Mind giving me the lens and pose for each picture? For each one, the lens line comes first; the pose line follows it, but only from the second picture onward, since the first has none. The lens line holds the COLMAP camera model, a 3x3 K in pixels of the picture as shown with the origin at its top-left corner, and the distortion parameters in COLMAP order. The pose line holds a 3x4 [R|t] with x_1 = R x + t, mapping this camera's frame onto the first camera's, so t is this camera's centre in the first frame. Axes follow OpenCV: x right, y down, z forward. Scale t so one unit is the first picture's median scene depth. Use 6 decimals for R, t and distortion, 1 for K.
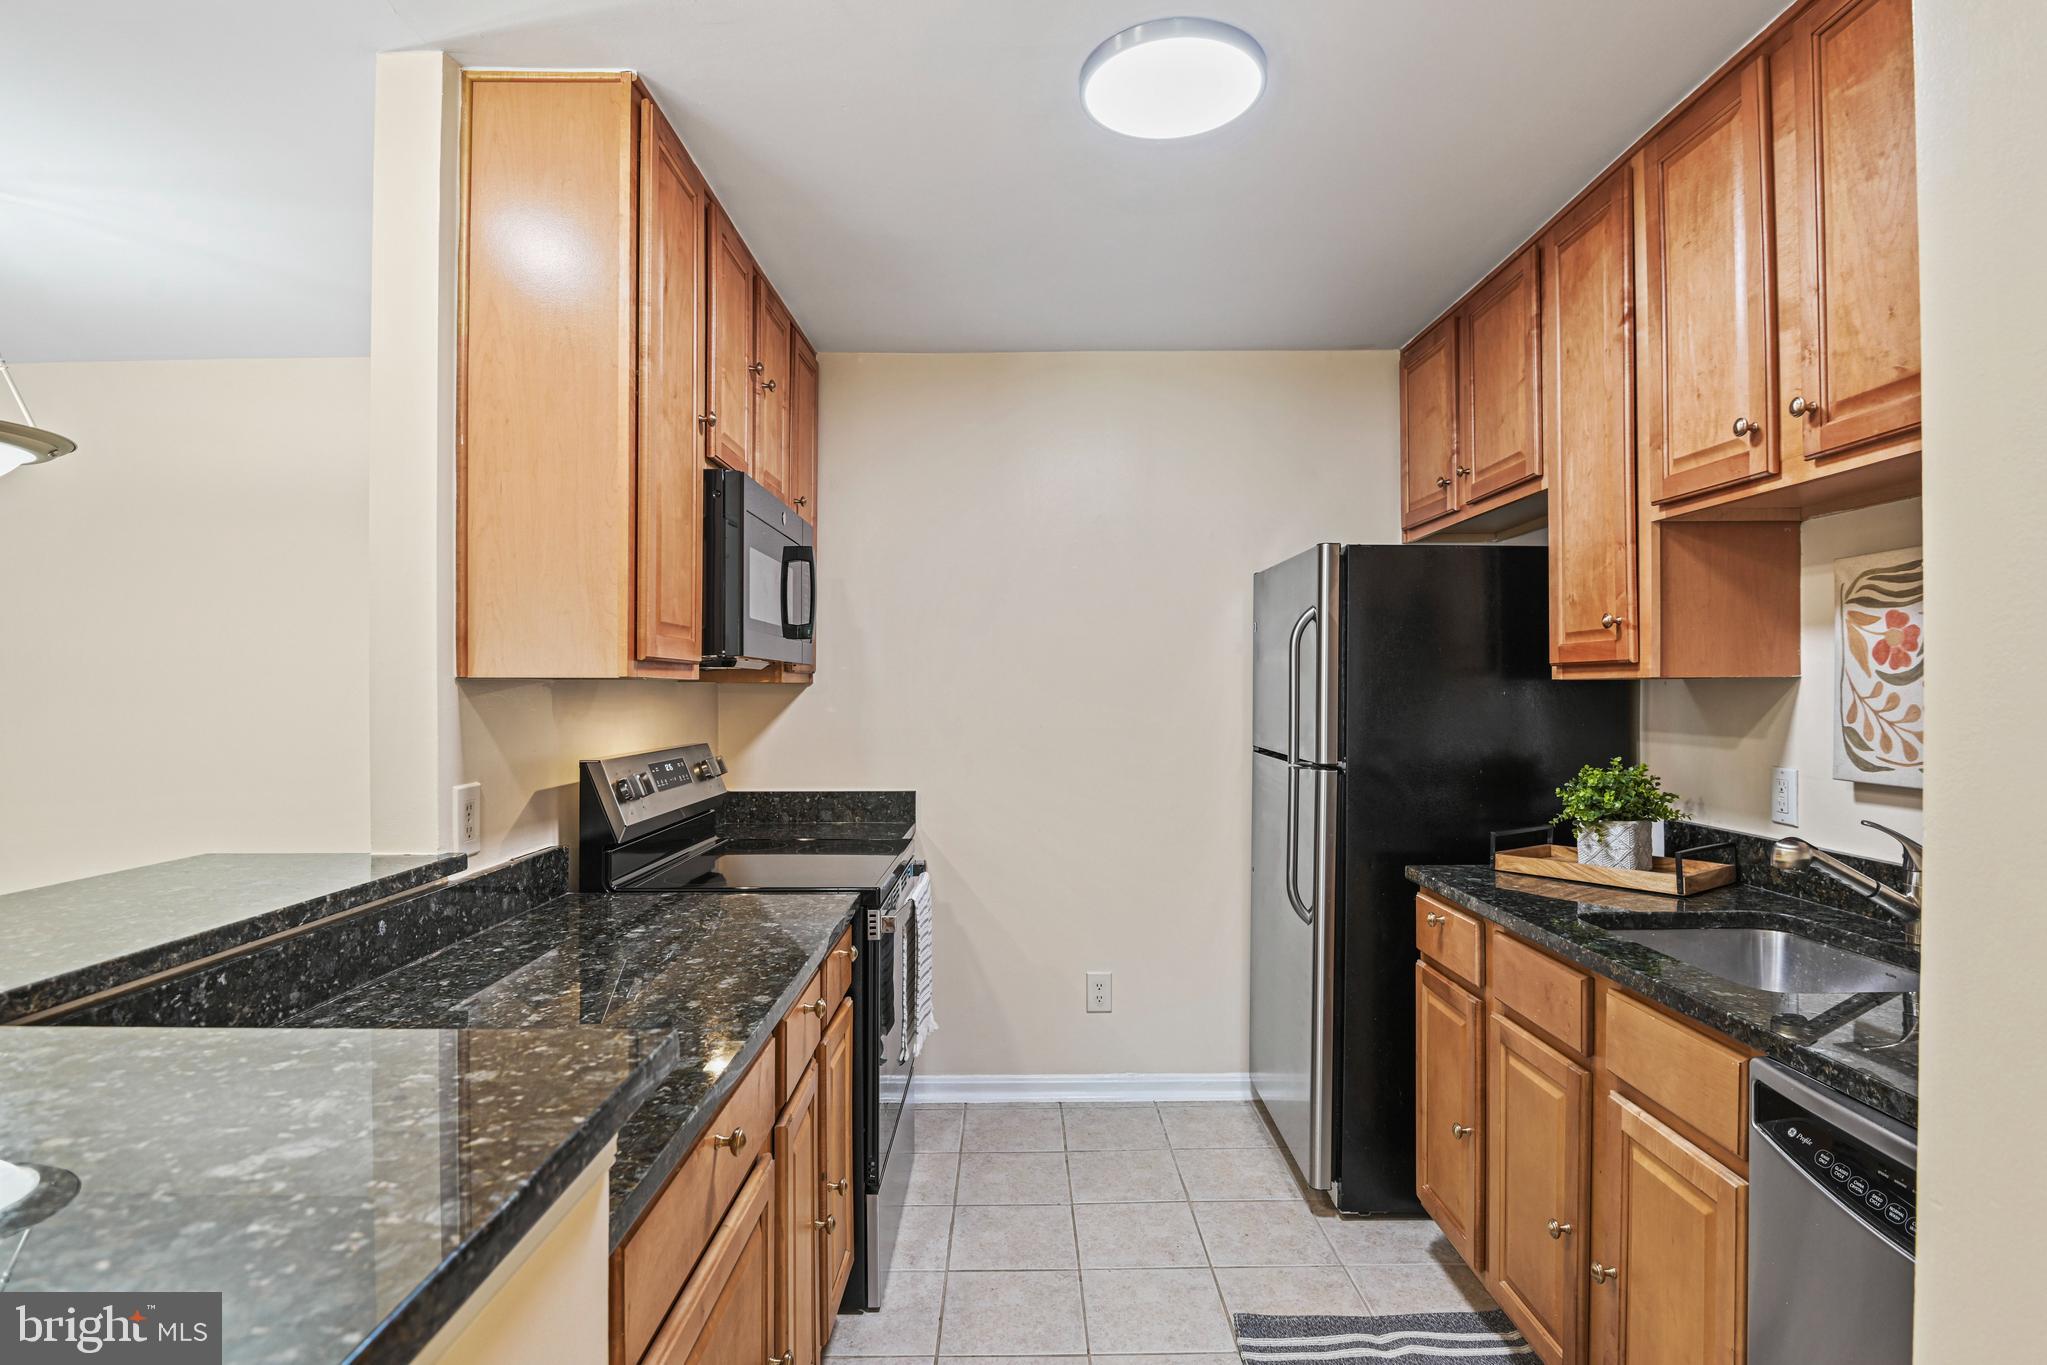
lens RADIAL K [[1021.7, 0, 1023.5], [0, 1021.7, 682.5], [0, 0, 1]] dist [-0.022549, -0.001209]
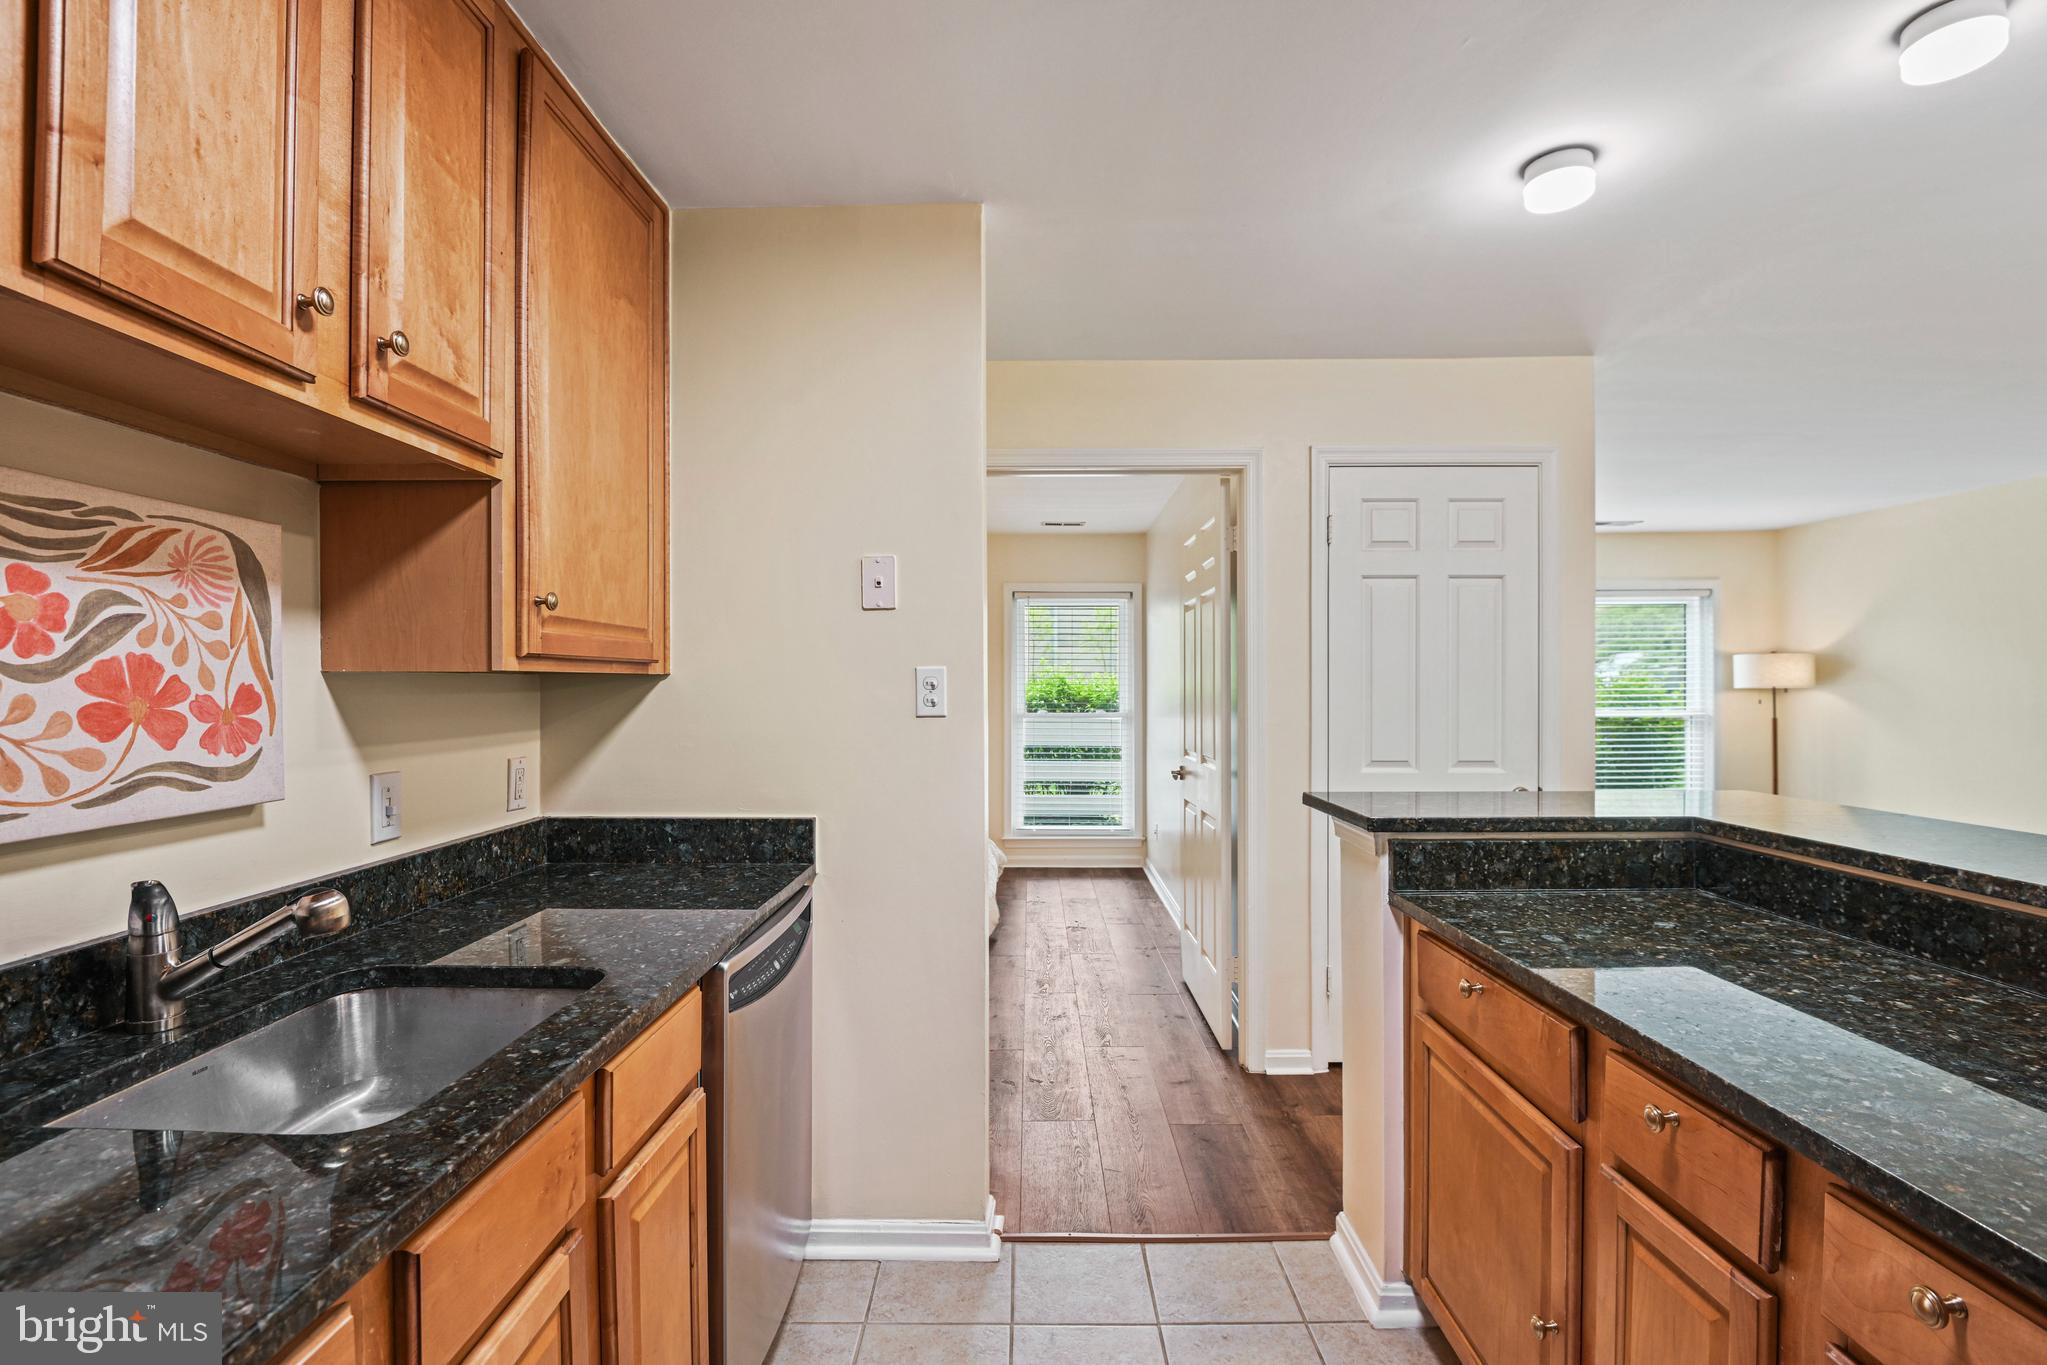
lens RADIAL K [[948.0, 0, 1023.9], [0, 948.0, 689.5], [0, 0, 1]] dist [-0.017558, -0.002127]
pose [[-0.999910, 0.006870, 0.011489, 0.201158], [0.006840, 0.999973, -0.002677, 0.011569], [-0.011507, -0.002598, -0.999930, 1.404284]]
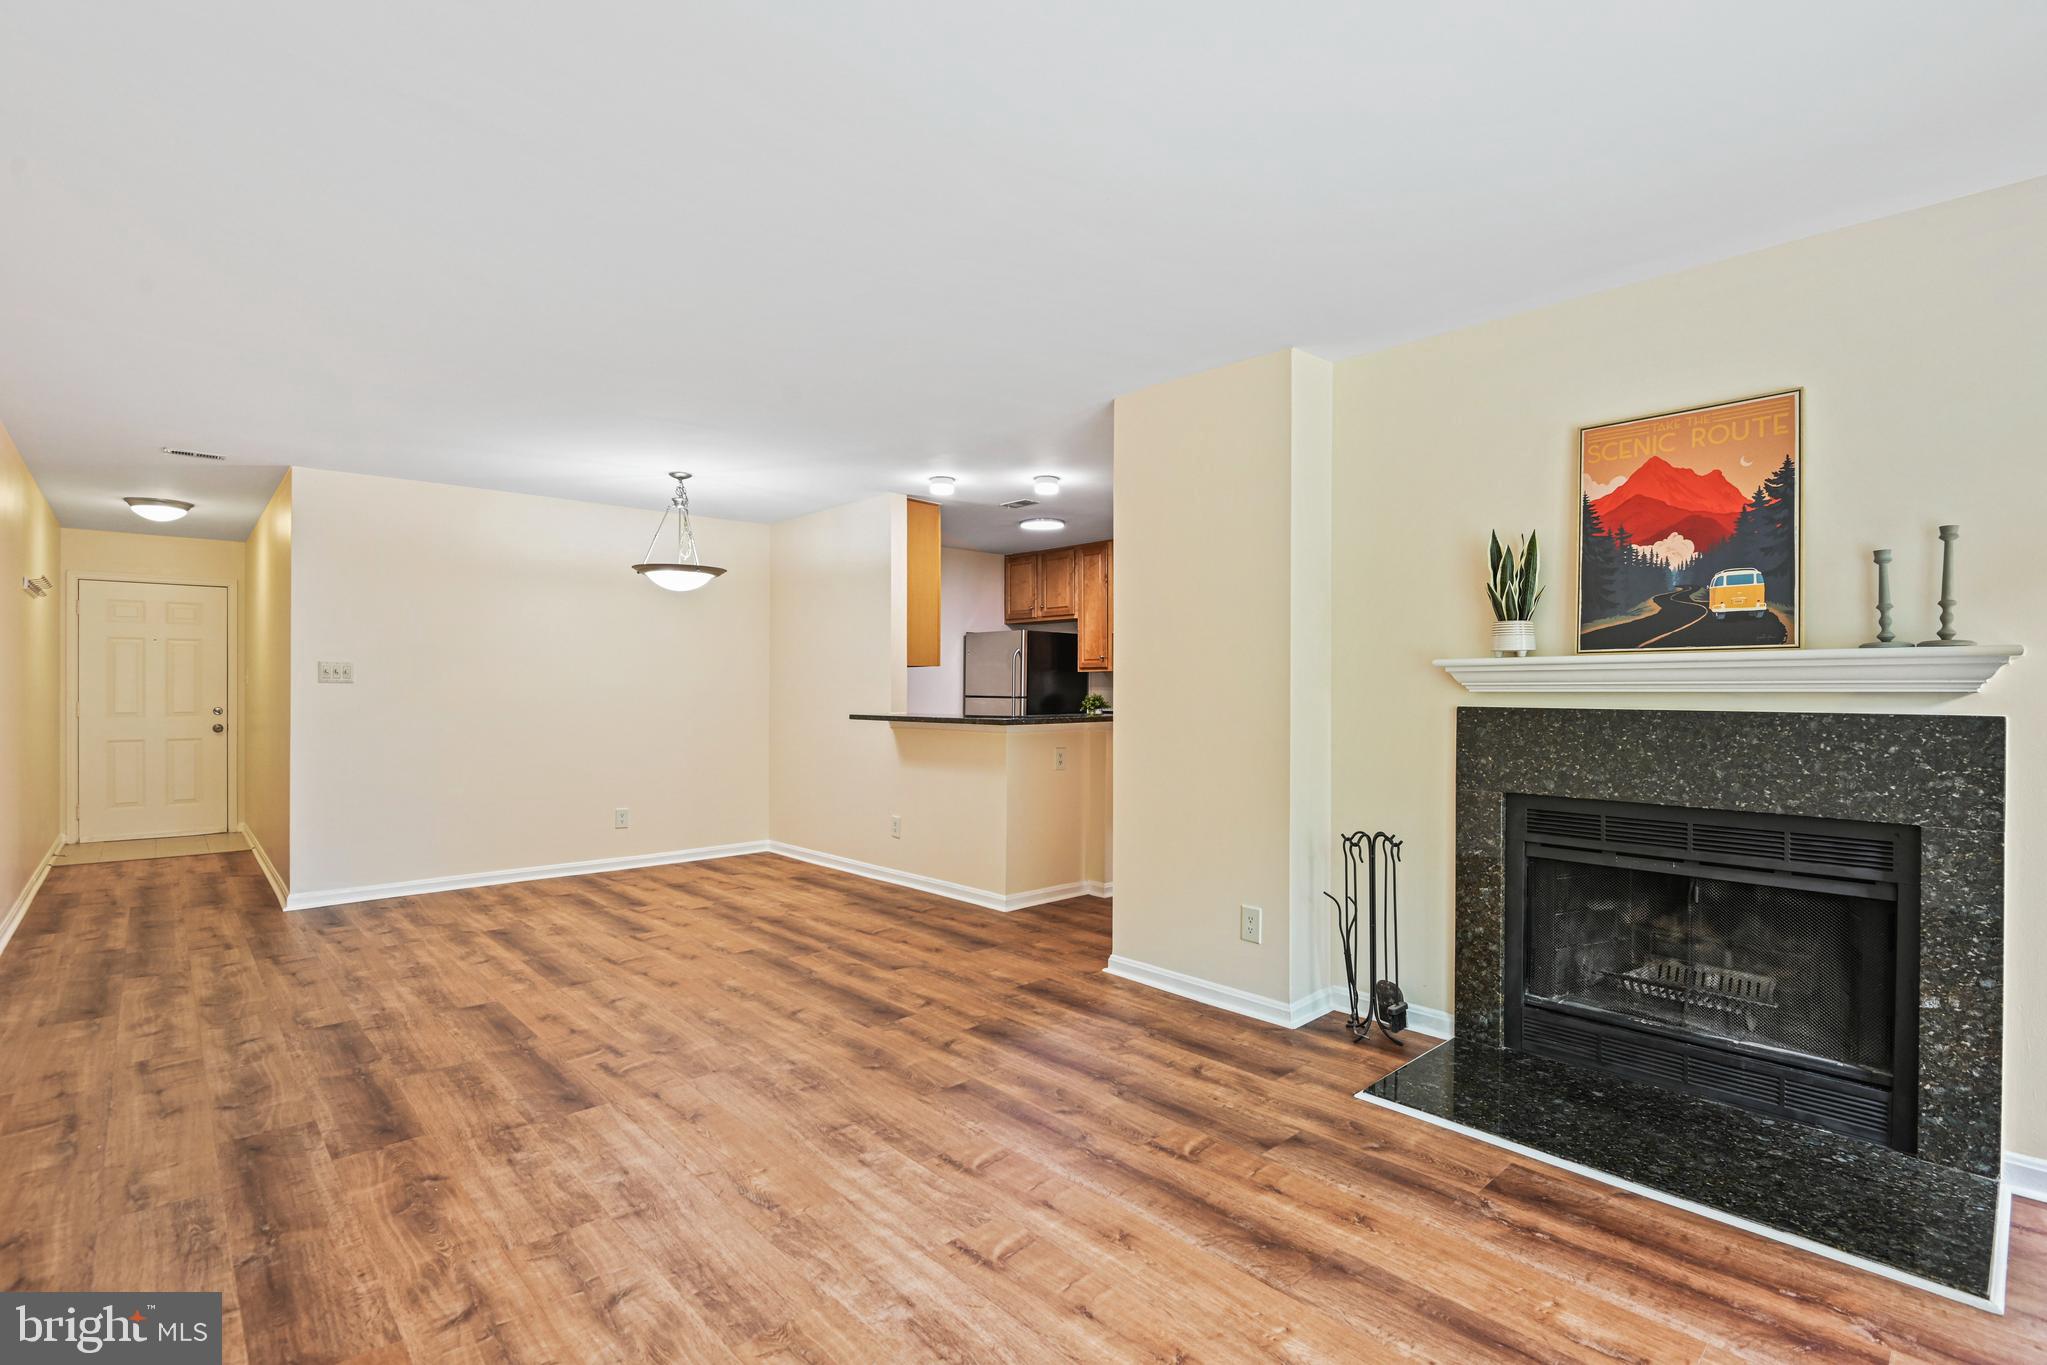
lens RADIAL K [[948.0, 0, 1023.9], [0, 948.0, 689.5], [0, 0, 1]] dist [-0.017558, -0.002127]
pose [[0.736446, 0.001643, 0.676494, -2.309381], [-0.006789, 0.999965, 0.004961, 0.054435], [-0.676462, -0.008246, 0.736431, -1.642052]]
